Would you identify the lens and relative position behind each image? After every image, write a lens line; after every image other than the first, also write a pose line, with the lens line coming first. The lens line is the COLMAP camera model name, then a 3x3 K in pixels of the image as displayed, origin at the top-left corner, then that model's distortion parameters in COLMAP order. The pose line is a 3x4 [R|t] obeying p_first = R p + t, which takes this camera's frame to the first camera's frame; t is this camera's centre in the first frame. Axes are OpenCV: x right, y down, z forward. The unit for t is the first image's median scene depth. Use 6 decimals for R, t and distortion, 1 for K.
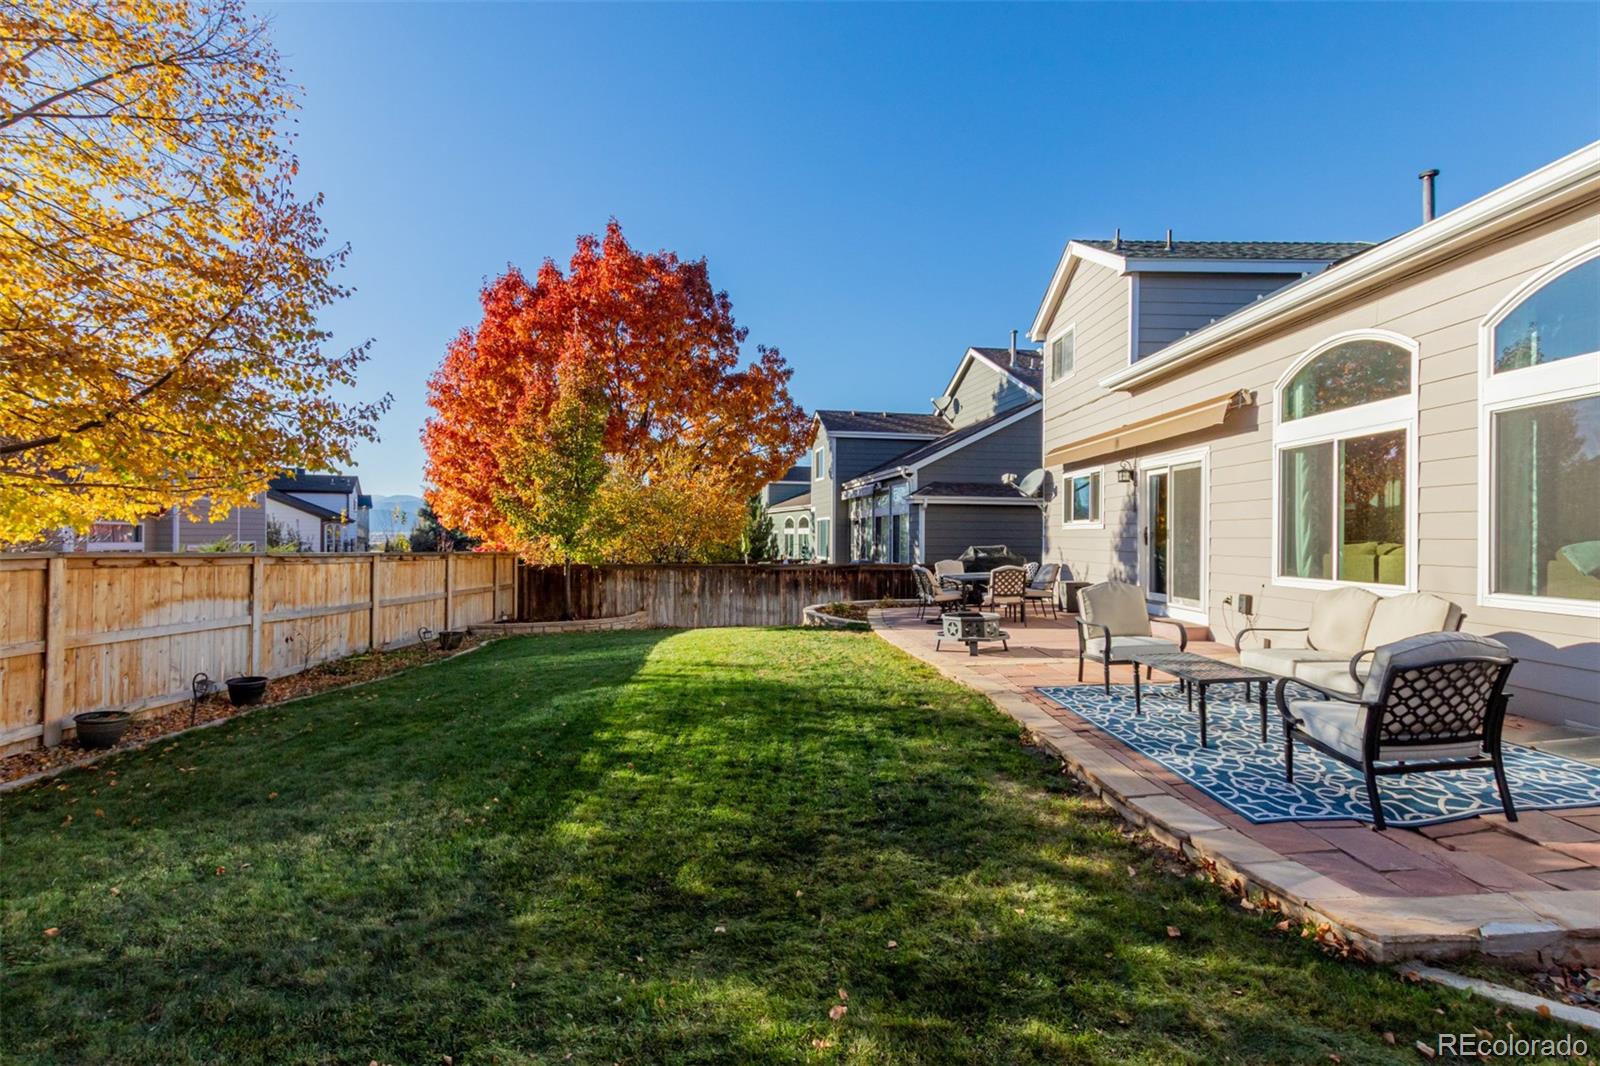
lens RADIAL K [[774.1, 0, 790.6], [0, 774.1, 536.2], [0, 0, 1]] dist [0.018399, 0.000859]
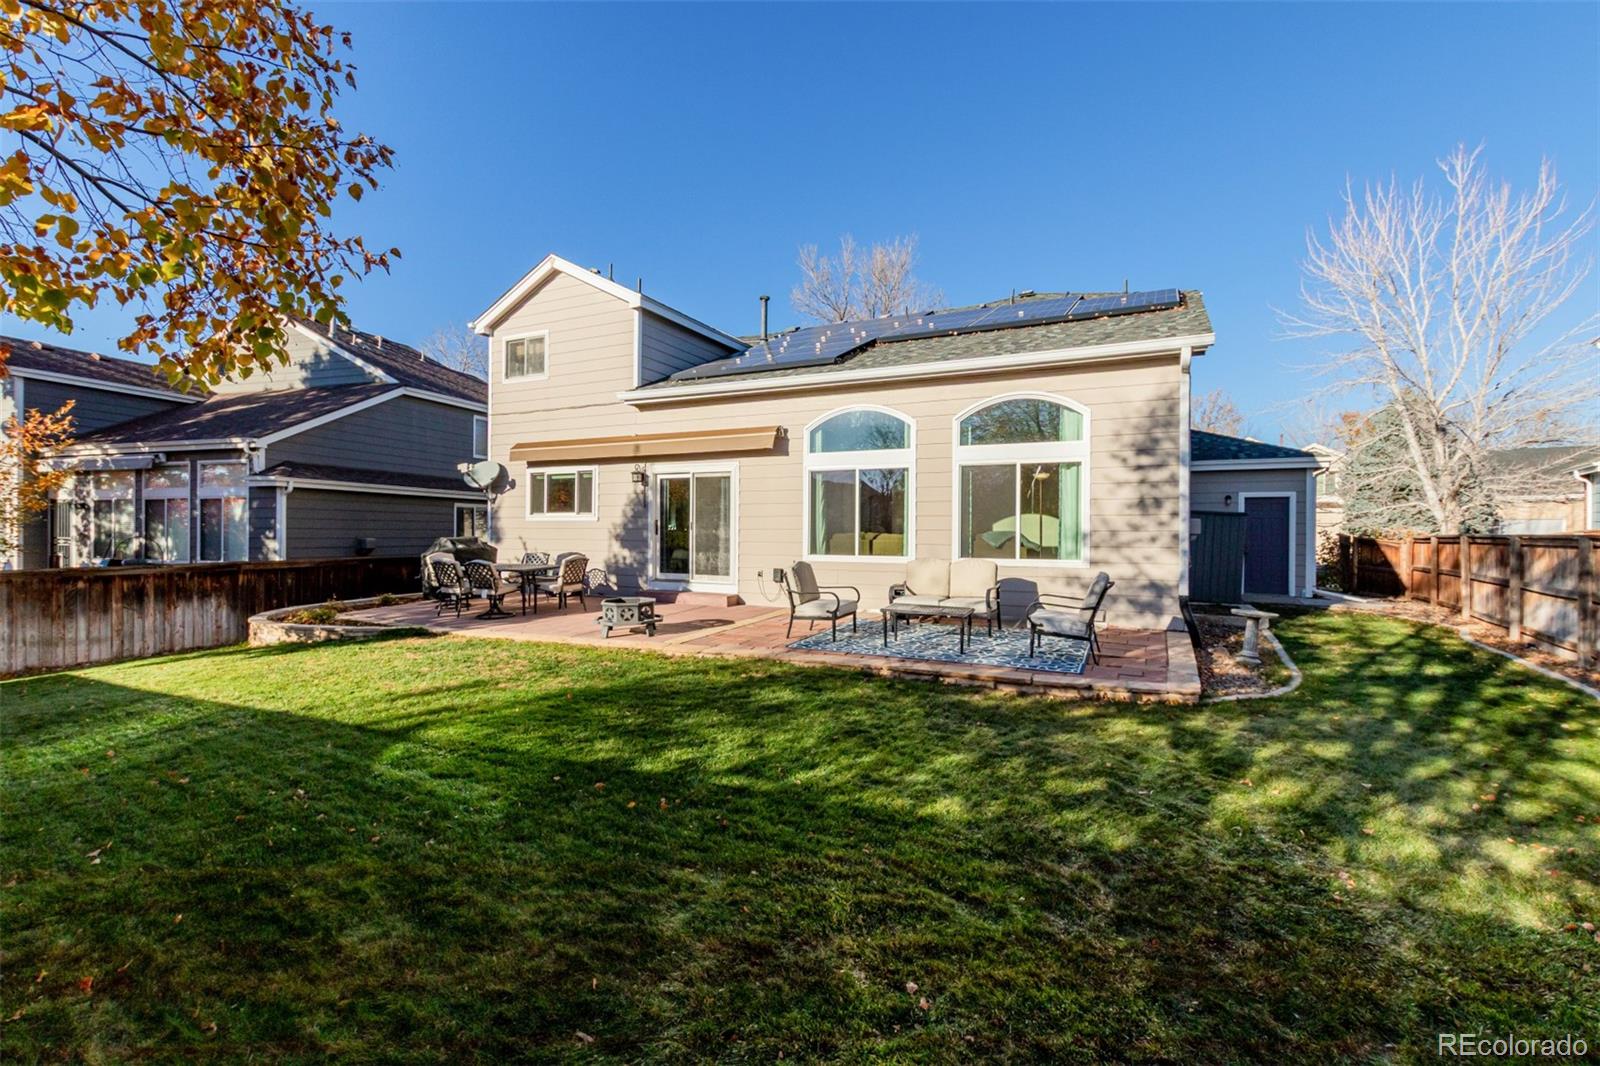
lens RADIAL K [[733.6, 0, 793.6], [0, 733.6, 536.0], [0, 0, 1]] dist [-0.000252, 0.000278]
pose [[0.454501, -0.008315, 0.890707, -0.468919], [-0.003711, 0.999930, 0.011228, -0.000418], [-0.890738, -0.008409, 0.454439, 0.273886]]
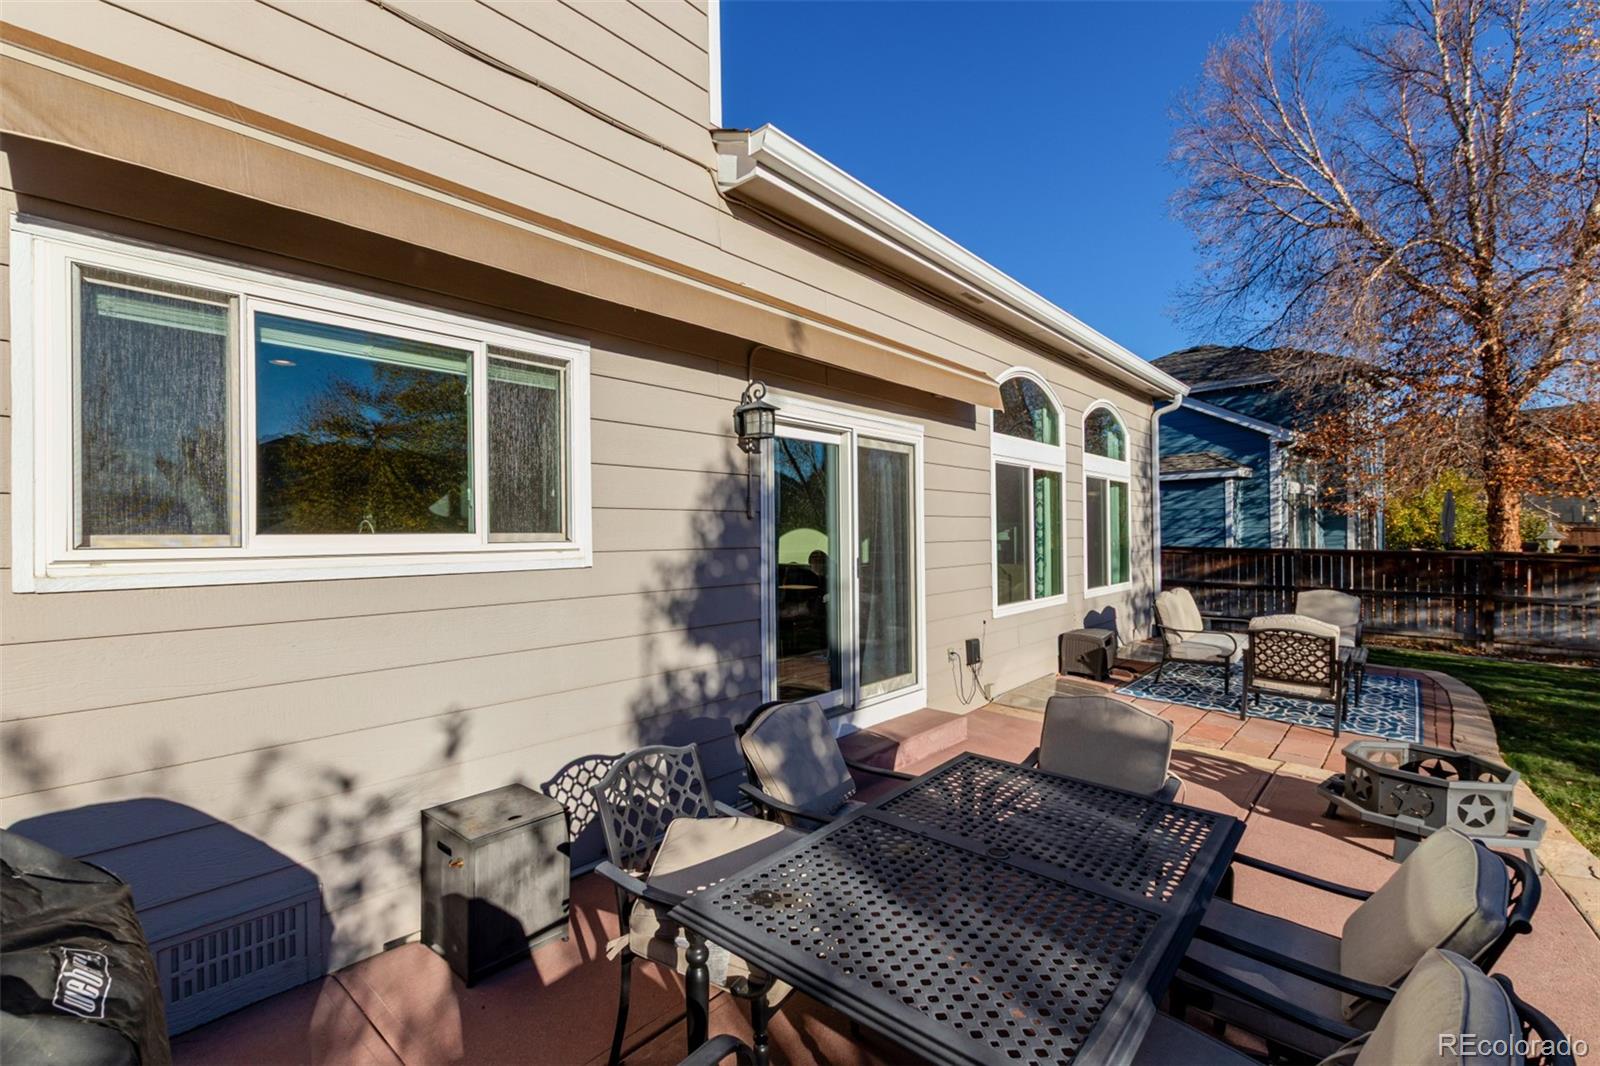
lens RADIAL K [[733.6, 0, 802.8], [0, 733.6, 540.0], [0, 0, 1]] dist [-0.000252, 0.000278]
pose [[-0.748557, -0.006451, 0.663039, 0.176068], [0.002736, 0.999914, 0.012817, -0.024147], [-0.663065, 0.011409, -0.748475, 1.262681]]
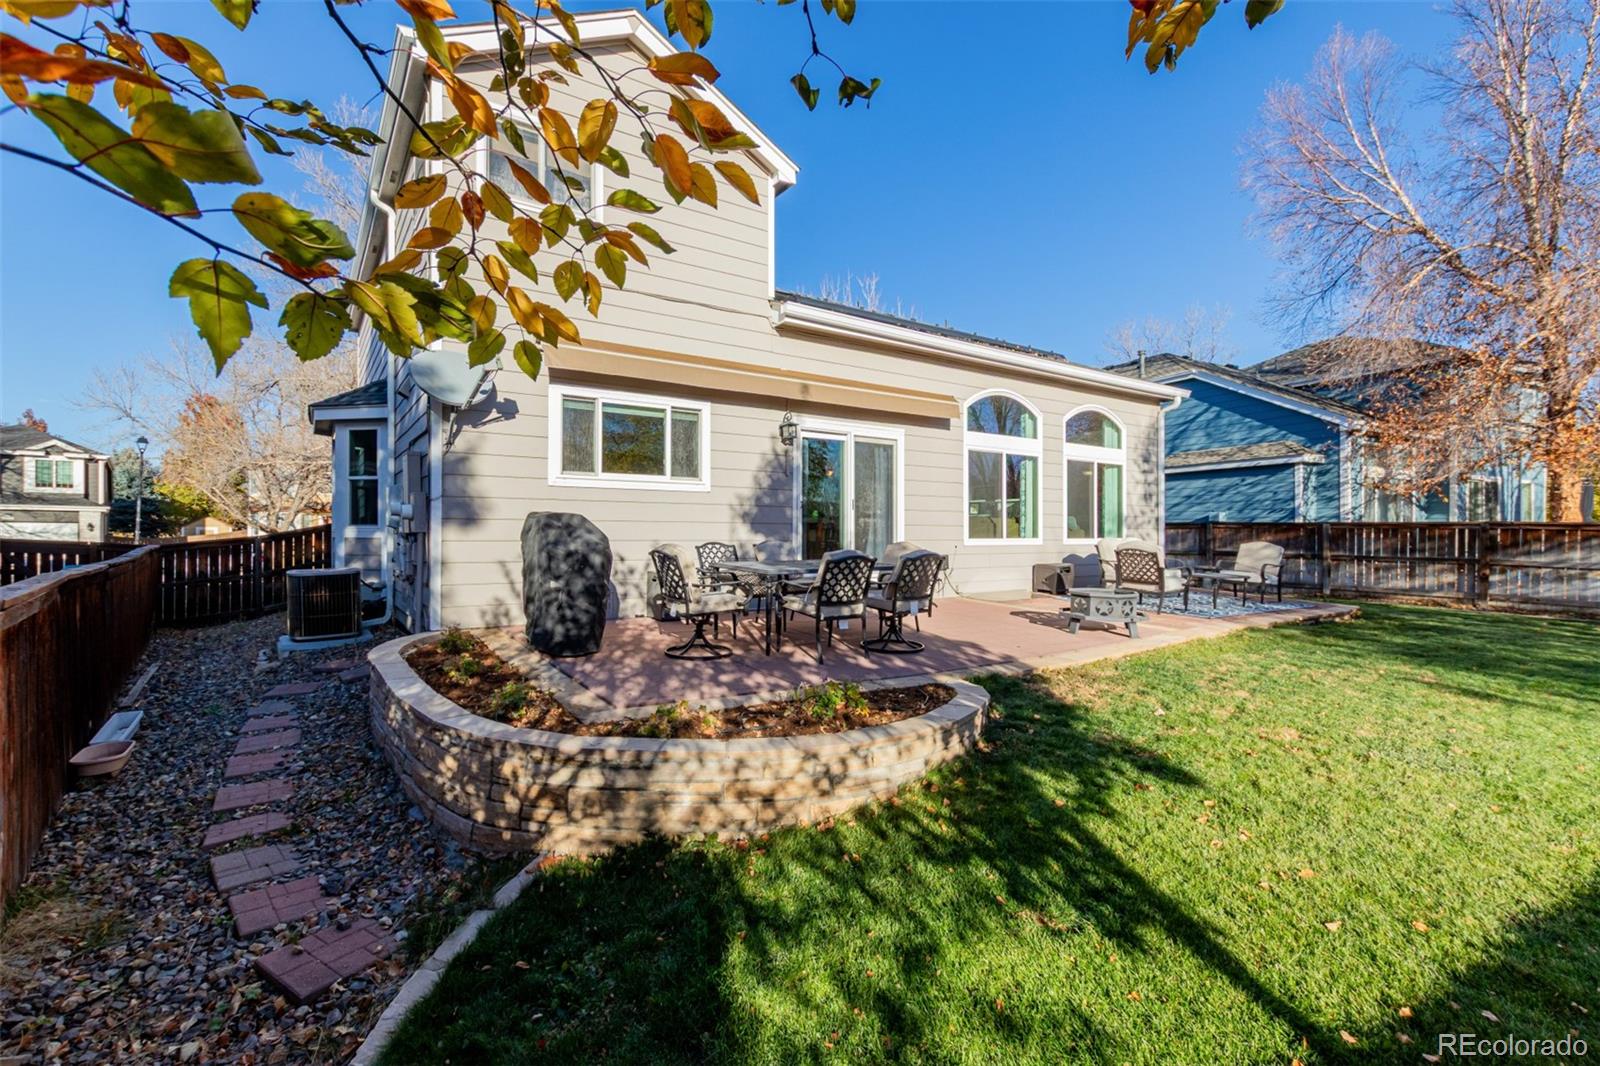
lens RADIAL K [[733.6, 0, 798.9], [0, 733.6, 527.3], [0, 0, 1]] dist [-0.000252, 0.000278]
pose [[-0.553261, -0.000449, 0.833008, -0.231183], [-0.007385, 0.999963, -0.004366, 0.029128], [-0.832975, -0.008567, -0.553244, 1.431704]]
